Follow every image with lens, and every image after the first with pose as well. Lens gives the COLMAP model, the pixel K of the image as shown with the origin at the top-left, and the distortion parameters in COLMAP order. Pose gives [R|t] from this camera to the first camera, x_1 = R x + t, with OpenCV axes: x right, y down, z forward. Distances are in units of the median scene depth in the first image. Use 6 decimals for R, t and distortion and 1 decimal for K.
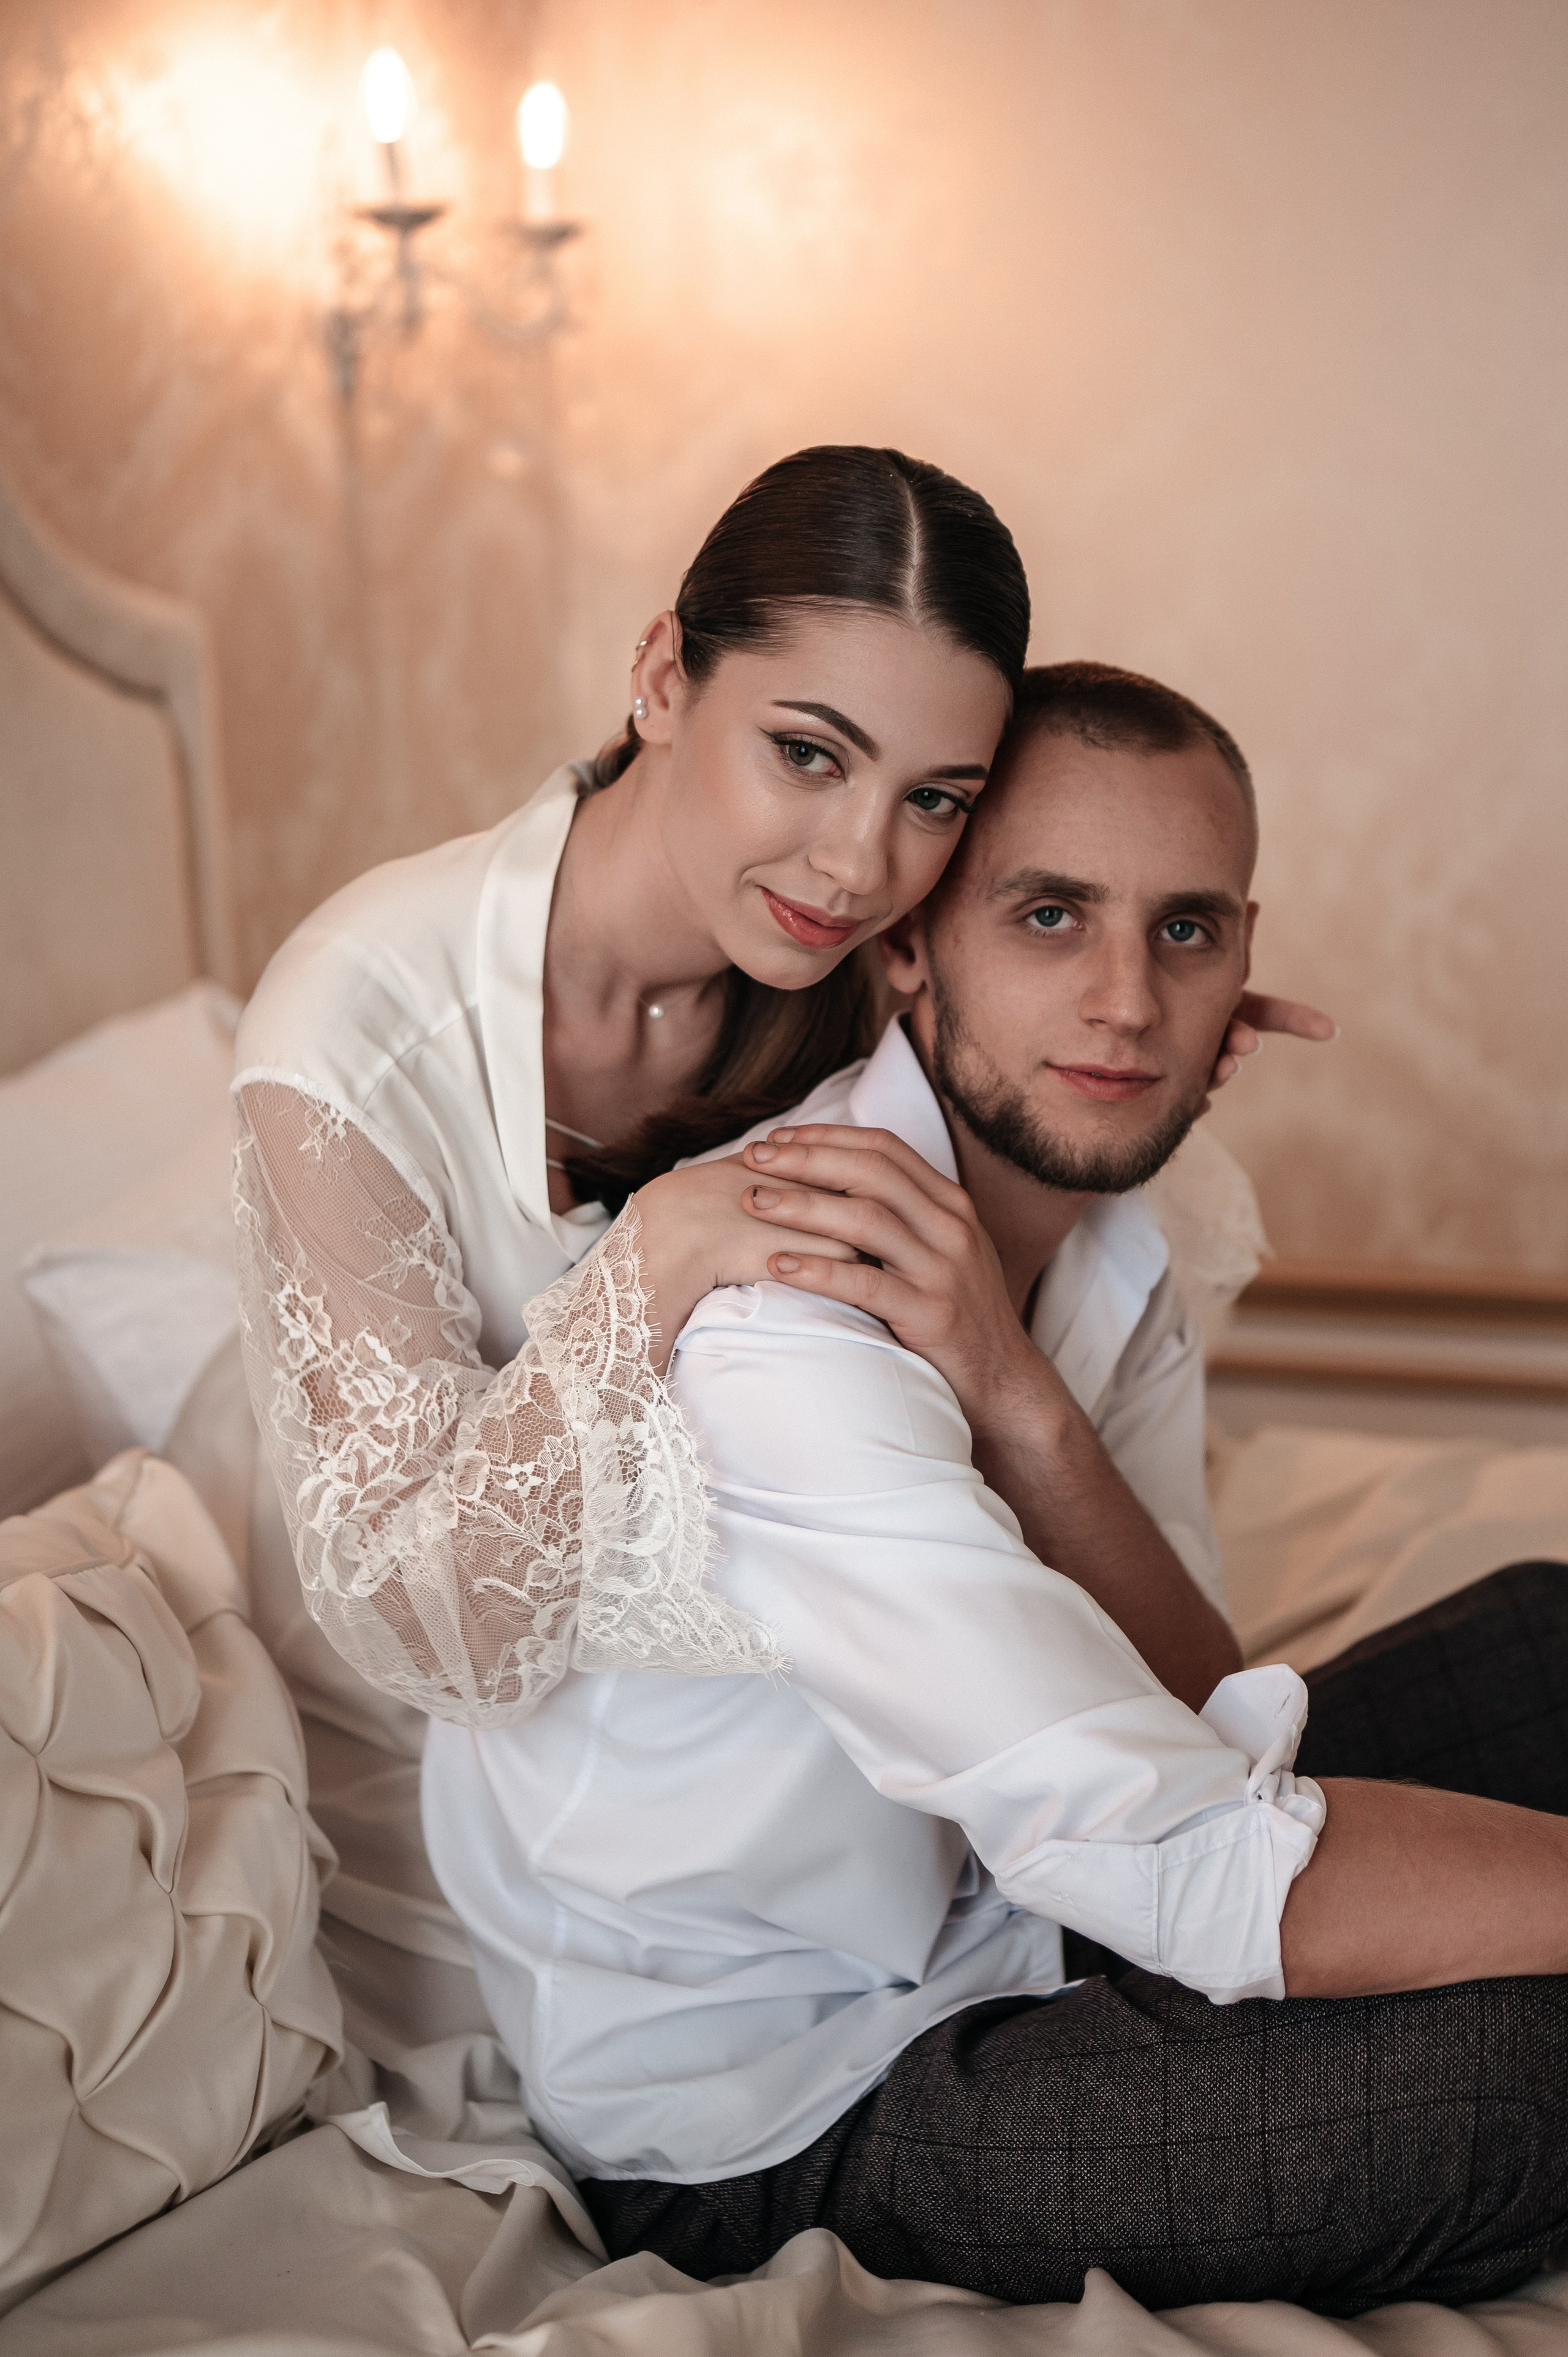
lens RADIAL K [[3285.7, 0, 722.7], [0, 3285.7, 1181.5], [0, 0, 1]] dist [0.141645, 0.000000]
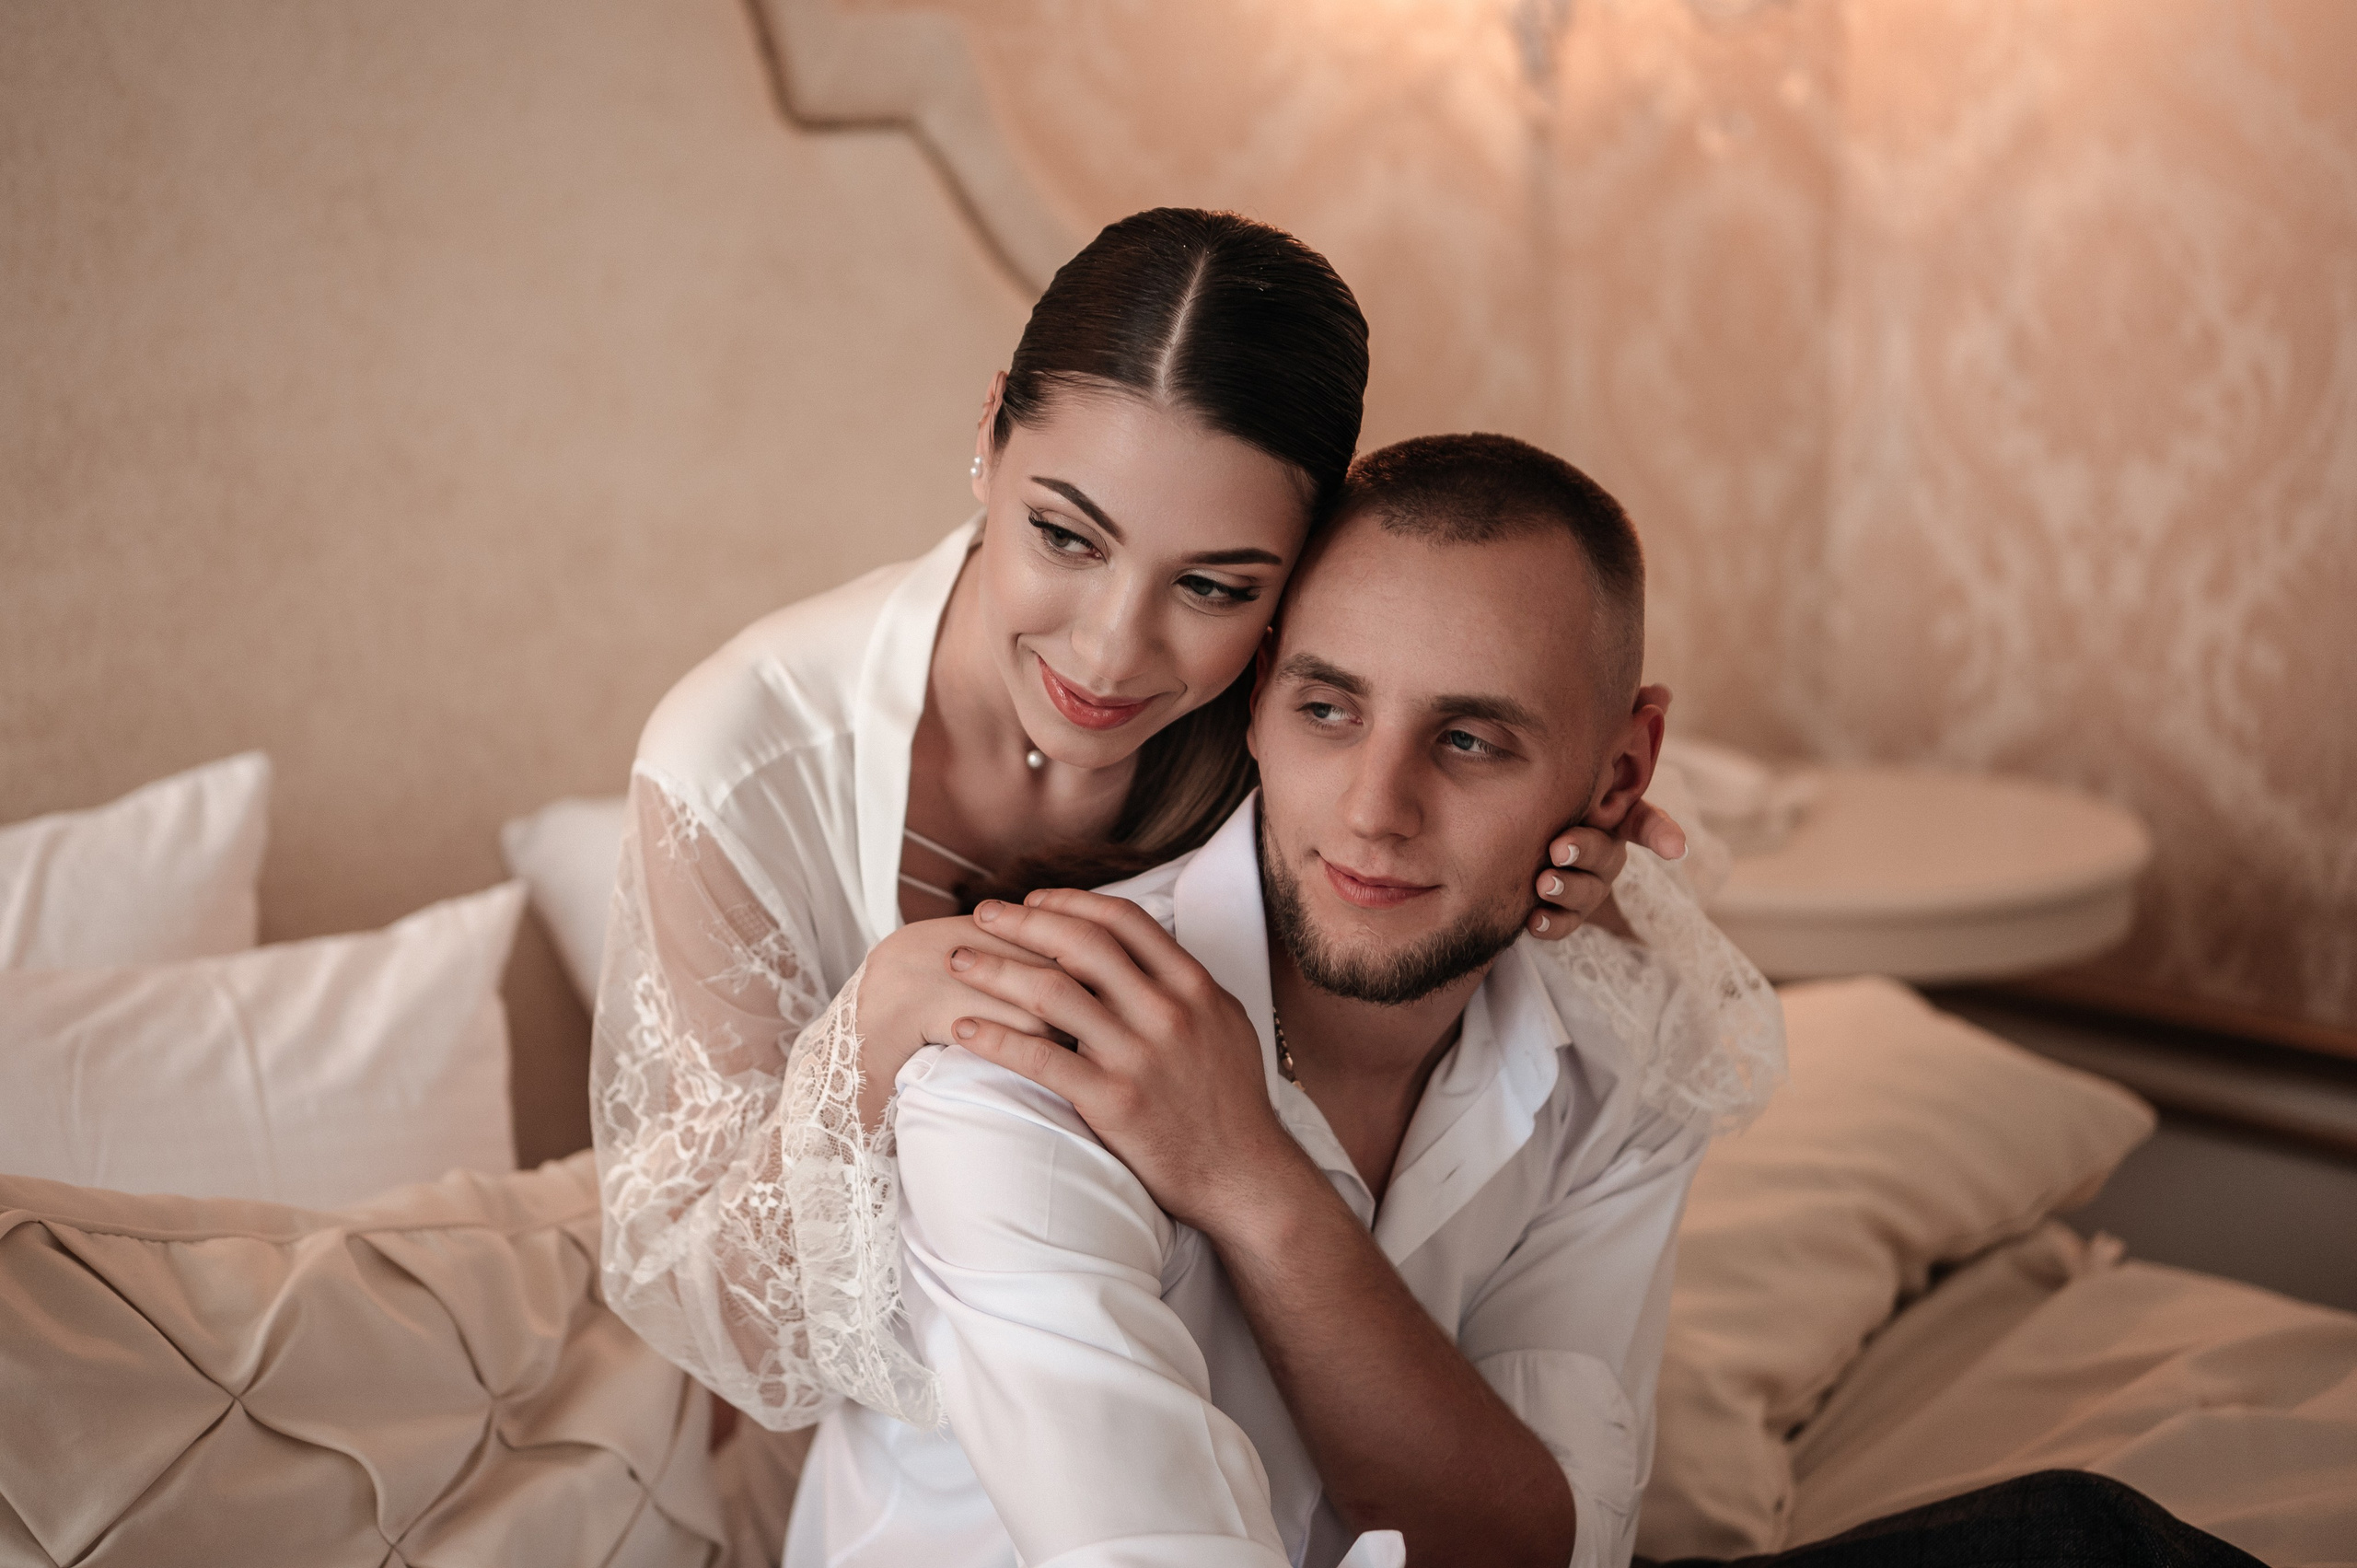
lens RADIAL K [[3222.9, 0, 1115.6], [0, 3222.9, 767.5], [0, 0, 1]] dist [0.073749, 0.000000]
pose [[0.902418, 0.085401, -0.422313, 0.441006], [-0.086129, 0.996132, 0.017395, -0.078290], [0.422165, 0.020676, 0.906283, 0.147933]]
